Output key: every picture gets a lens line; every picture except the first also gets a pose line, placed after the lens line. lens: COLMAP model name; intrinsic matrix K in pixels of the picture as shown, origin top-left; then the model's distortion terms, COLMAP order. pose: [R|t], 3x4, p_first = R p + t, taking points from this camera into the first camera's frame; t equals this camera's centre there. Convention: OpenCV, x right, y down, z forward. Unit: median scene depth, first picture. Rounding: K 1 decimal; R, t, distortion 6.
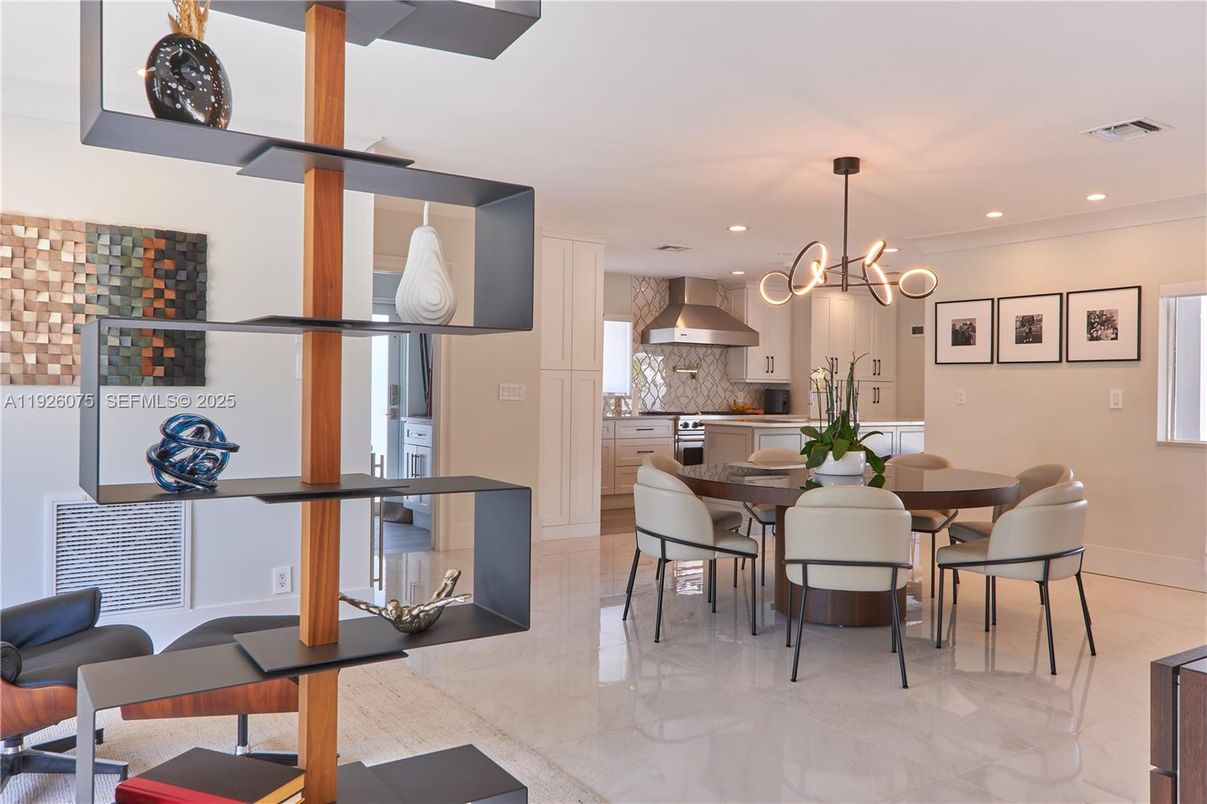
lens RADIAL K [[932.8, 0, 607.9], [0, 932.8, 394.3], [0, 0, 1]] dist [-0.009133, 0.017665]
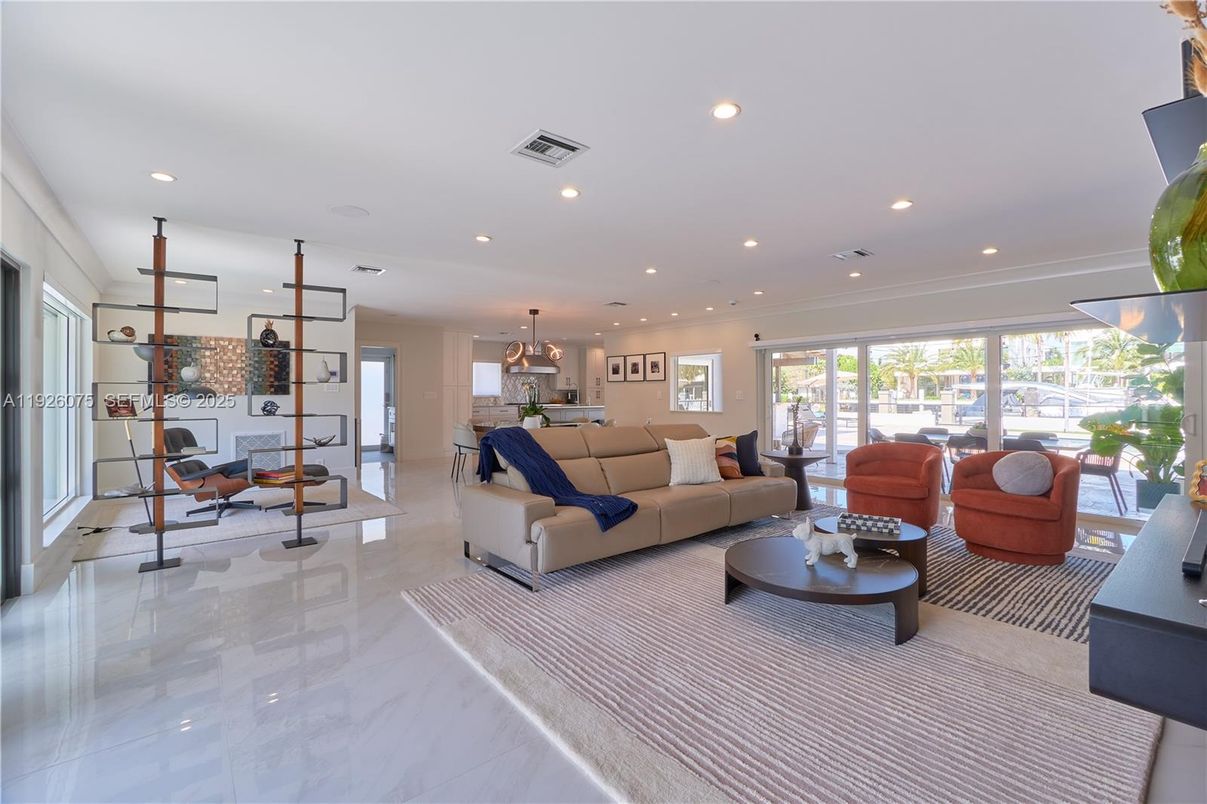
lens RADIAL K [[520.1, 0, 602.3], [0, 520.1, 393.5], [0, 0, 1]] dist [-0.018391, -0.000111]
pose [[0.994822, -0.012694, 0.100838, 0.251831], [0.013093, 0.999909, -0.003303, 0.003622], [-0.100787, 0.004606, 0.994897, -0.466896]]
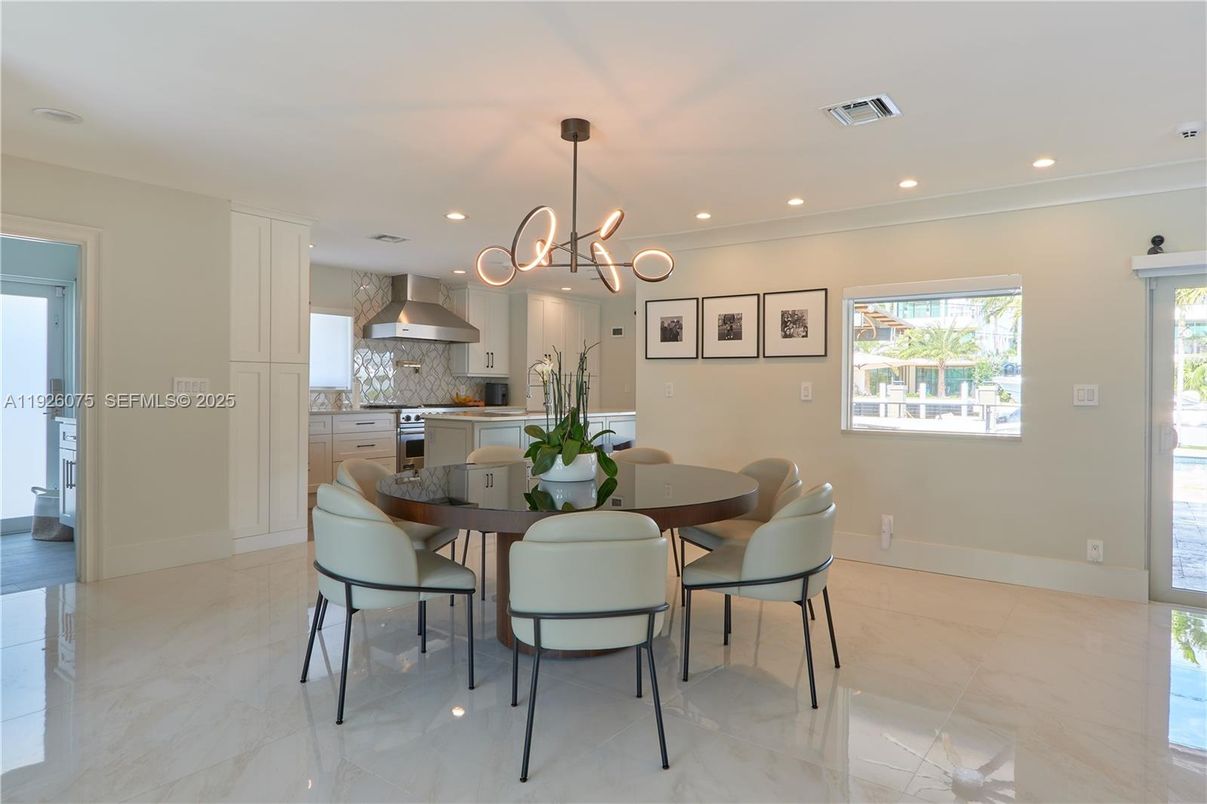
lens RADIAL K [[738.8, 0, 624.7], [0, 738.8, 388.9], [0, 0, 1]] dist [-0.010489, 0.003174]
pose [[0.938796, -0.005157, 0.344435, 0.048565], [0.004100, 0.999984, 0.003796, -0.002074], [-0.344450, -0.002151, 0.938802, 0.274188]]
